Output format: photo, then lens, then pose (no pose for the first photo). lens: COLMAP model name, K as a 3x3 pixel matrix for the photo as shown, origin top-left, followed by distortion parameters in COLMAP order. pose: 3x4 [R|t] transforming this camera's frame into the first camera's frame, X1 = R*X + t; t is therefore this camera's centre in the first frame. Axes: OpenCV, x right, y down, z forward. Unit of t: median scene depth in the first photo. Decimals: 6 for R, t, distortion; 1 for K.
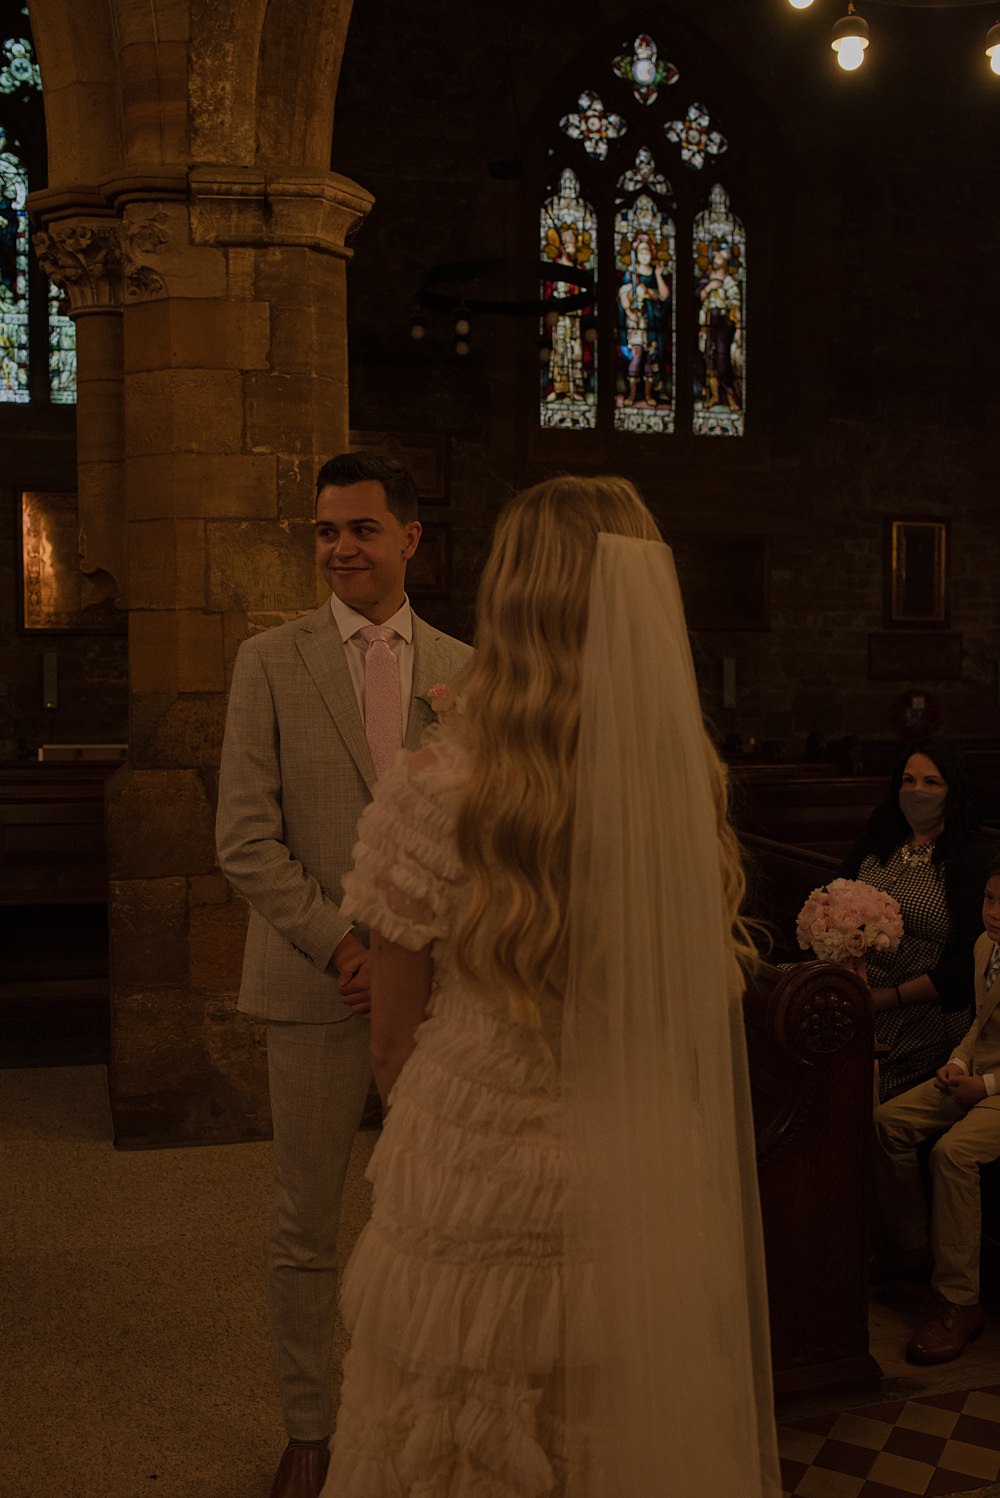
lens RADIAL K [[1579.5, 0, 495.8], [0, 1579.5, 743.1], [0, 0, 1]] dist [-0.065482, 0.000000]
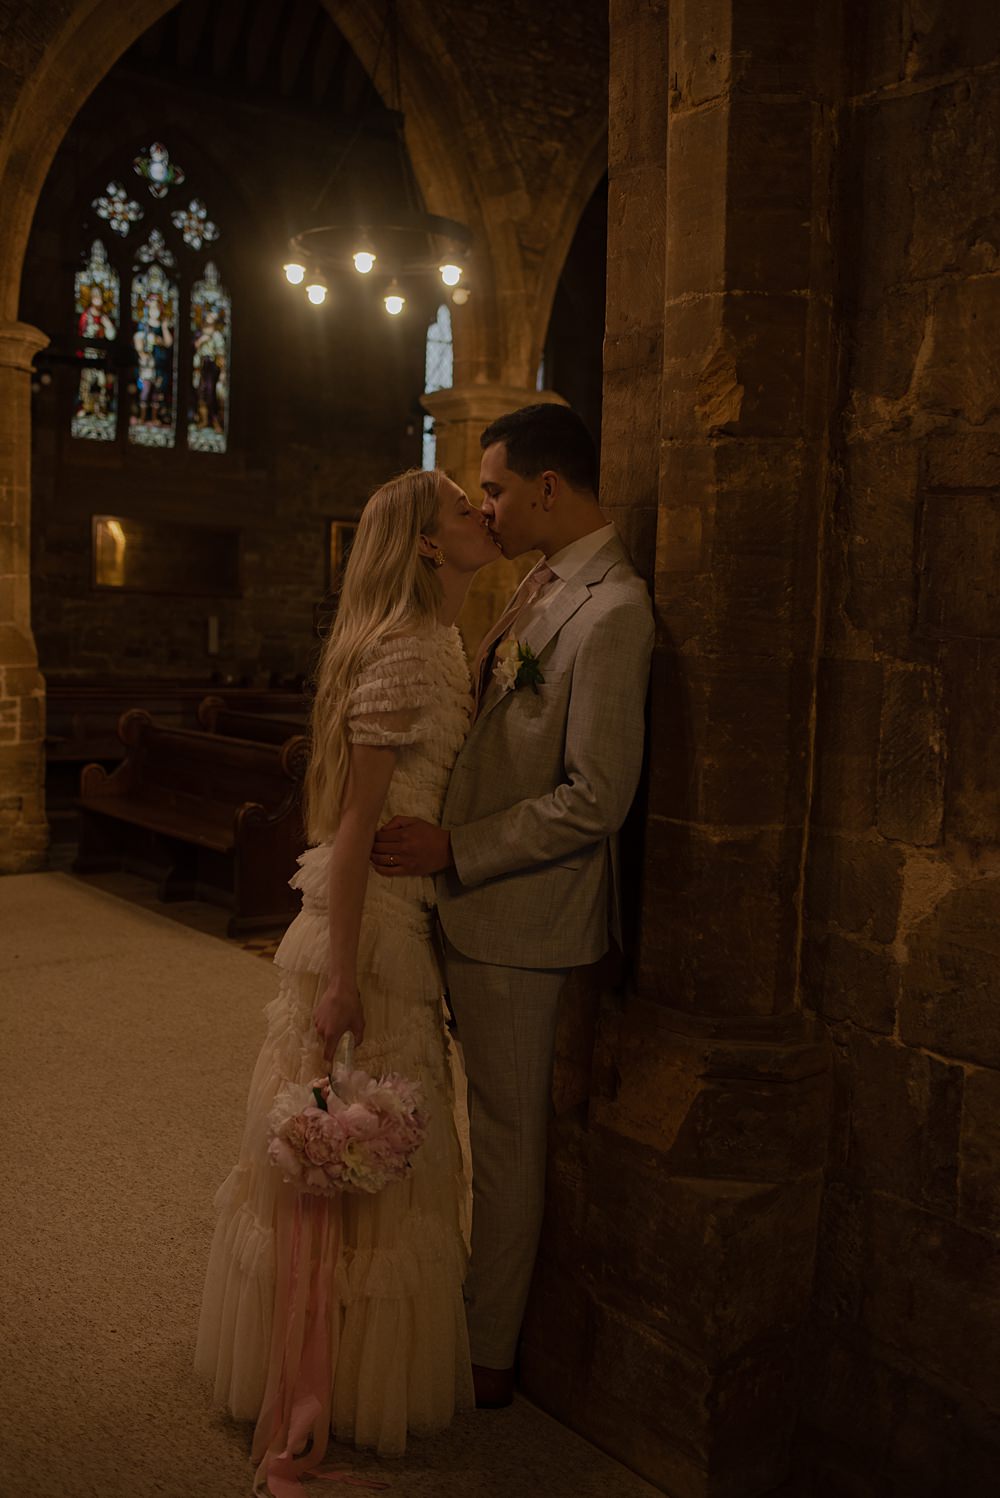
lens RADIAL K [[1579.5, 0, 497.3], [0, 1579.5, 746.4], [0, 0, 1]] dist [-0.065482, 0.000000]
pose [[0.937735, 0.008144, 0.347256, -0.090190], [-0.015314, 0.999722, 0.017908, 0.028430], [-0.347014, -0.022111, 0.937599, -0.350088]]
